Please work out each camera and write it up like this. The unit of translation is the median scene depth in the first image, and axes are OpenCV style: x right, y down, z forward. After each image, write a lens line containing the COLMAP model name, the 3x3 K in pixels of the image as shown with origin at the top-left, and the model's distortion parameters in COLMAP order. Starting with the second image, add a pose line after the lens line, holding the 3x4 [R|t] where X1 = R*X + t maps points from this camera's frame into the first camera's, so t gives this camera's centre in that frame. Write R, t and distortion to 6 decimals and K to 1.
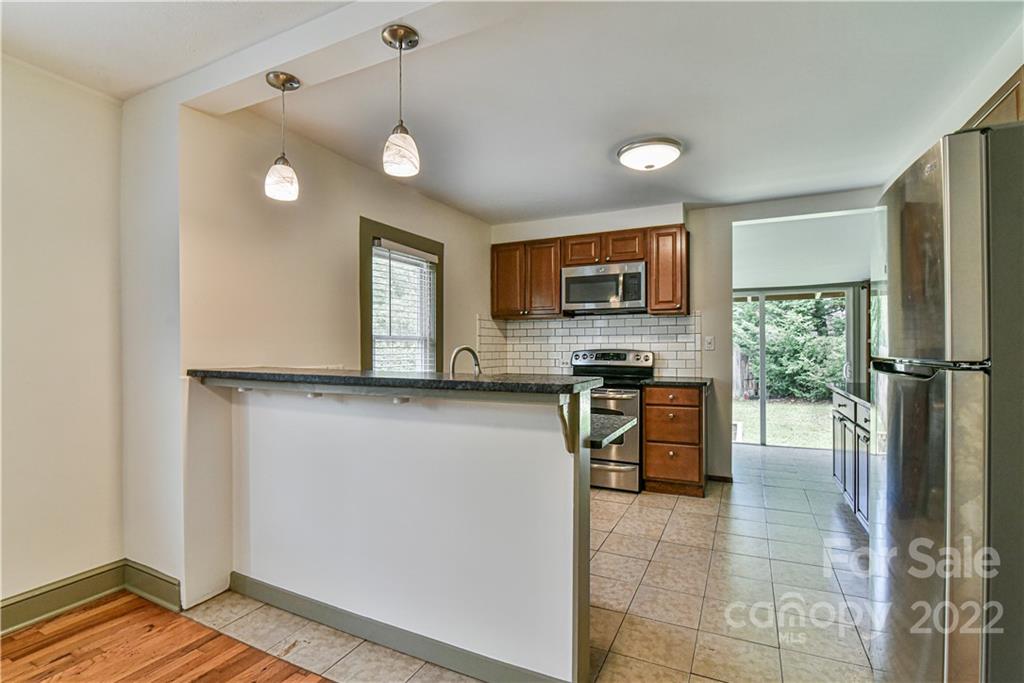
lens RADIAL K [[483.0, 0, 469.6], [0, 483.0, 351.0], [0, 0, 1]] dist [-0.020620, 0.001364]
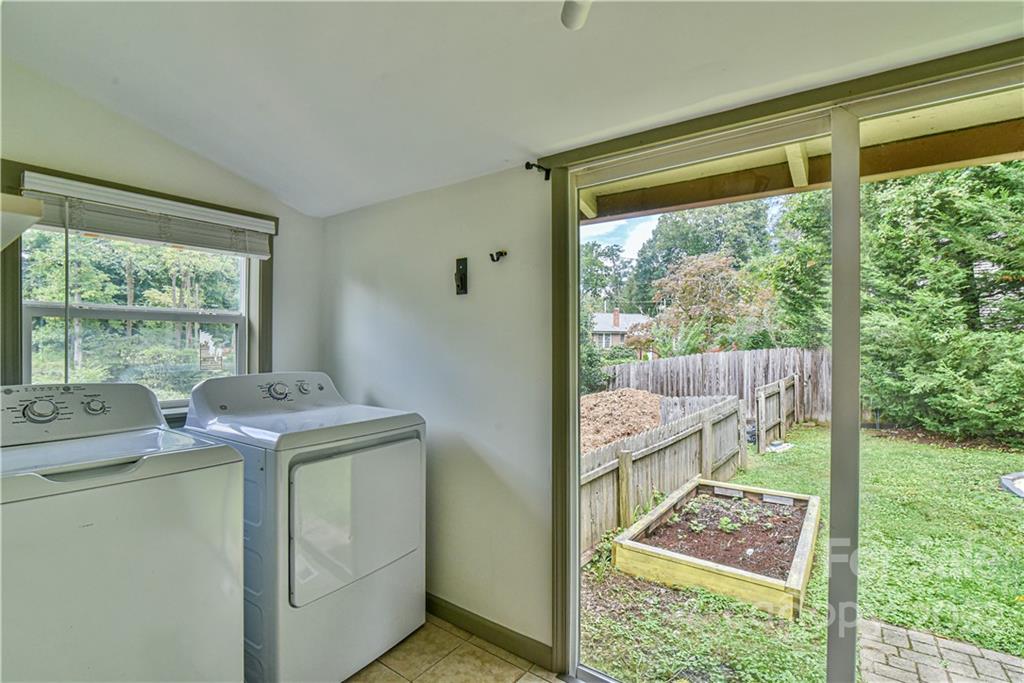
lens RADIAL K [[483.0, 0, 488.5], [0, 483.0, 347.6], [0, 0, 1]] dist [-0.020620, 0.001364]
pose [[0.992236, 0.009963, -0.123969, 0.494847], [-0.009777, 0.999950, 0.002111, -0.016206], [0.123984, -0.000882, 0.992284, 0.815567]]
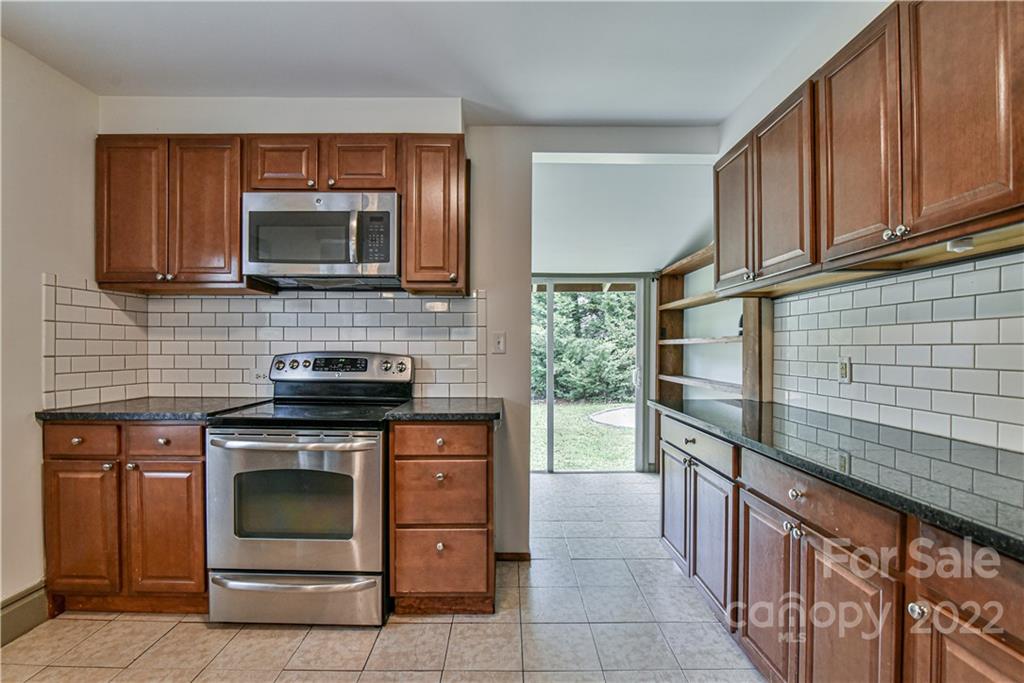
lens RADIAL K [[483.0, 0, 507.3], [0, 483.0, 349.7], [0, 0, 1]] dist [-0.020620, 0.001364]
pose [[0.864789, 0.004921, 0.502111, 0.174588], [-0.003765, 0.999987, -0.003316, -0.004396], [-0.502121, 0.000977, 0.864797, 0.406594]]
